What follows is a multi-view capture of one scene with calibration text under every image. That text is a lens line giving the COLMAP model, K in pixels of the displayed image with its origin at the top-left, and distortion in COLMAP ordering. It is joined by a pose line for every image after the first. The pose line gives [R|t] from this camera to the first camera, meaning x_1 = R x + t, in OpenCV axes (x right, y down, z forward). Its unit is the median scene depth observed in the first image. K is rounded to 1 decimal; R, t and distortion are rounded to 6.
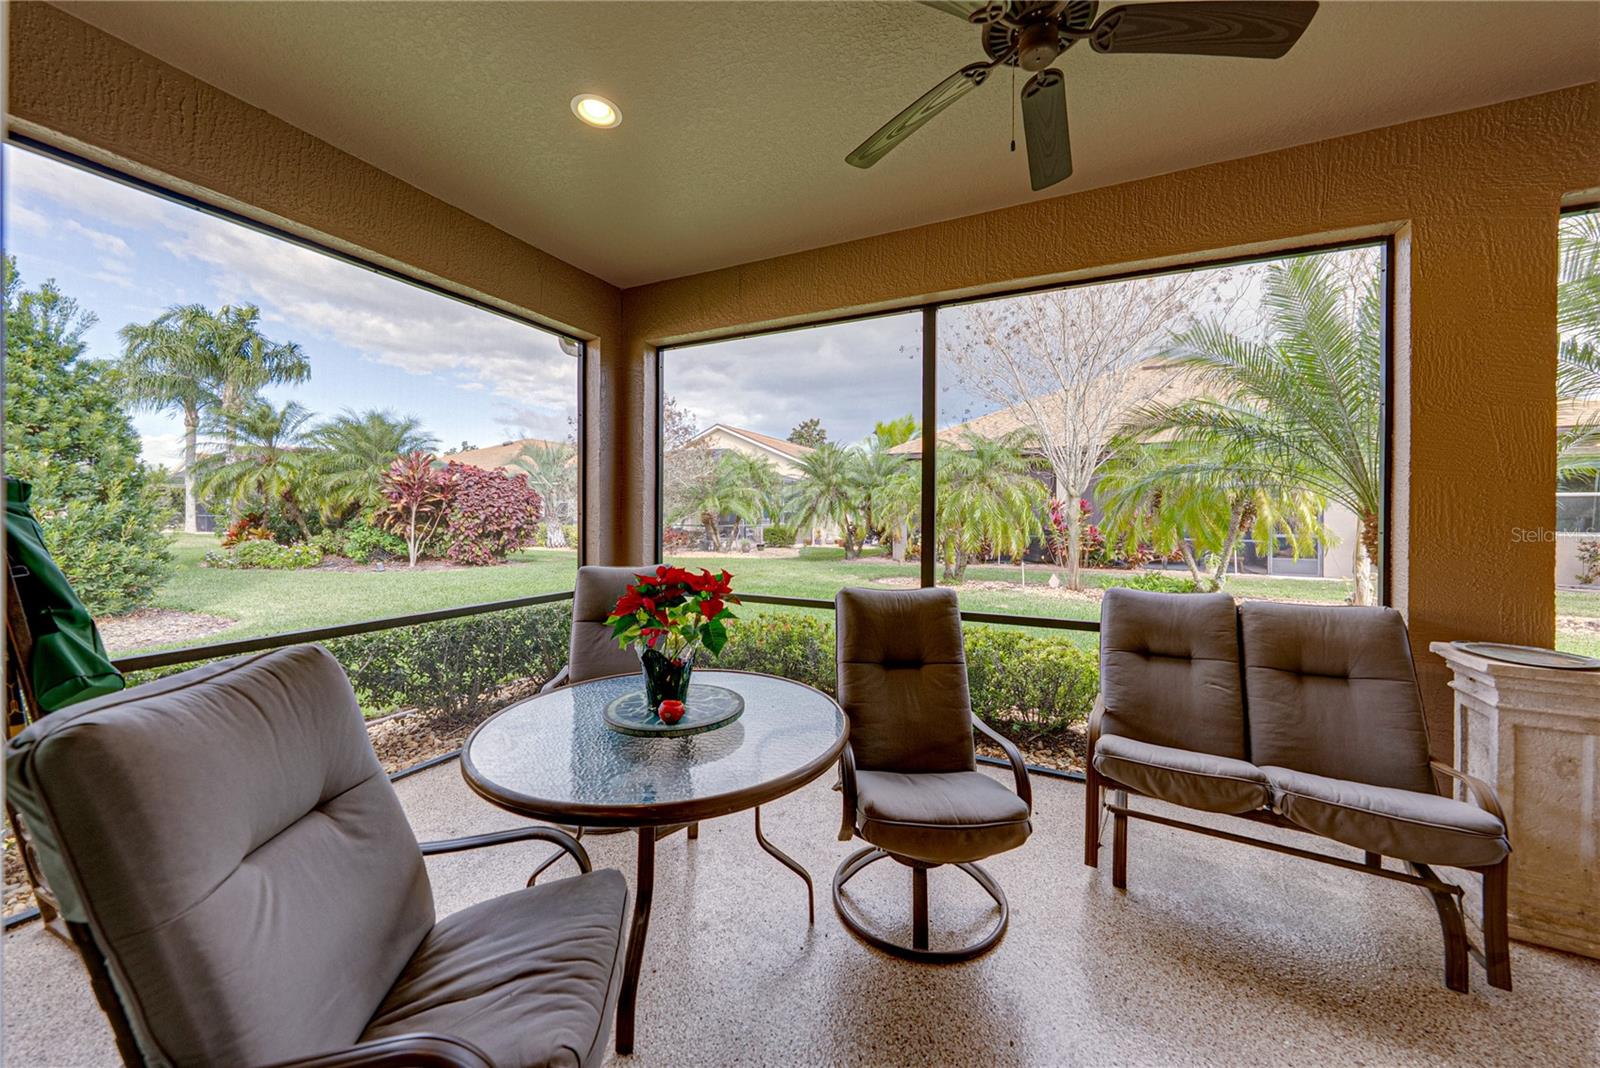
lens RADIAL K [[562.6, 0, 804.2], [0, 562.6, 516.8], [0, 0, 1]] dist [-0.002479, -0.000023]
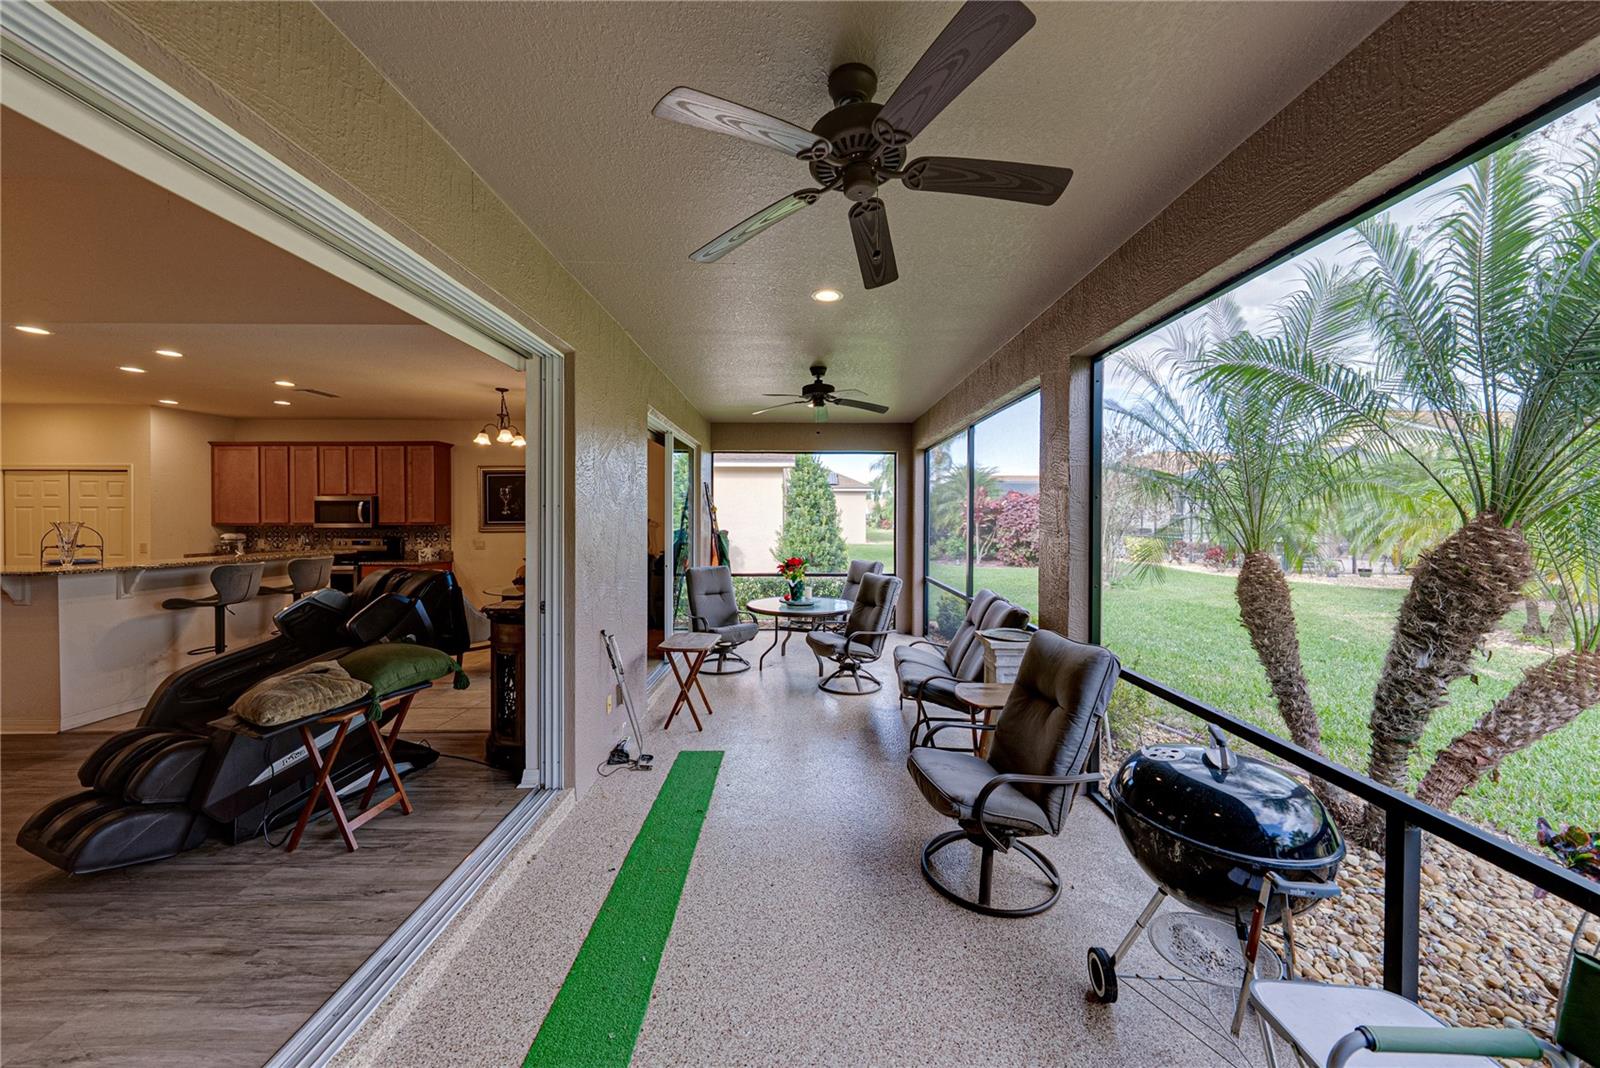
lens RADIAL K [[555.4, 0, 806.7], [0, 555.4, 523.5], [0, 0, 1]] dist [-0.000396, -0.000048]
pose [[0.433430, 0.002281, -0.901184, 1.657631], [-0.002998, 0.999995, 0.001089, -0.069888], [0.901182, 0.002229, 0.433435, -0.236769]]
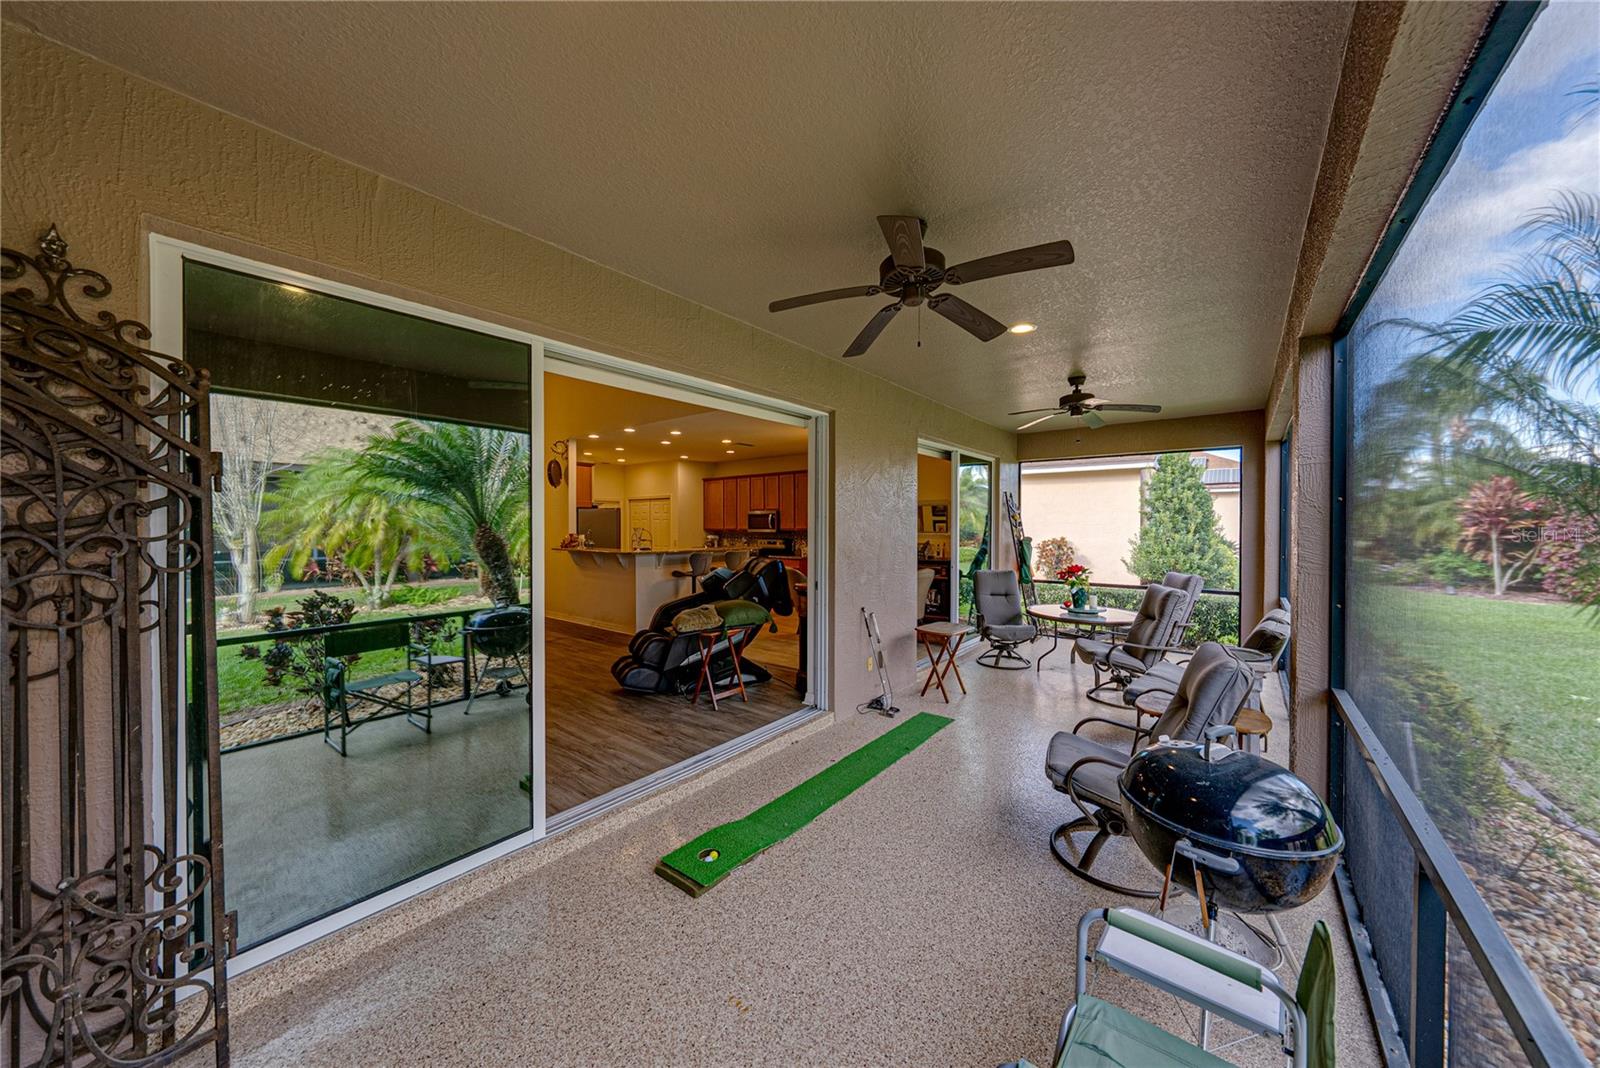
lens RADIAL K [[556.8, 0, 793.0], [0, 556.8, 529.0], [0, 0, 1]] dist [-0.000174, -0.000034]
pose [[-0.252057, -0.000509, -0.967712, 2.025409], [-0.007535, 0.999971, 0.001437, -0.069114], [0.967683, 0.007654, -0.252054, 0.100005]]
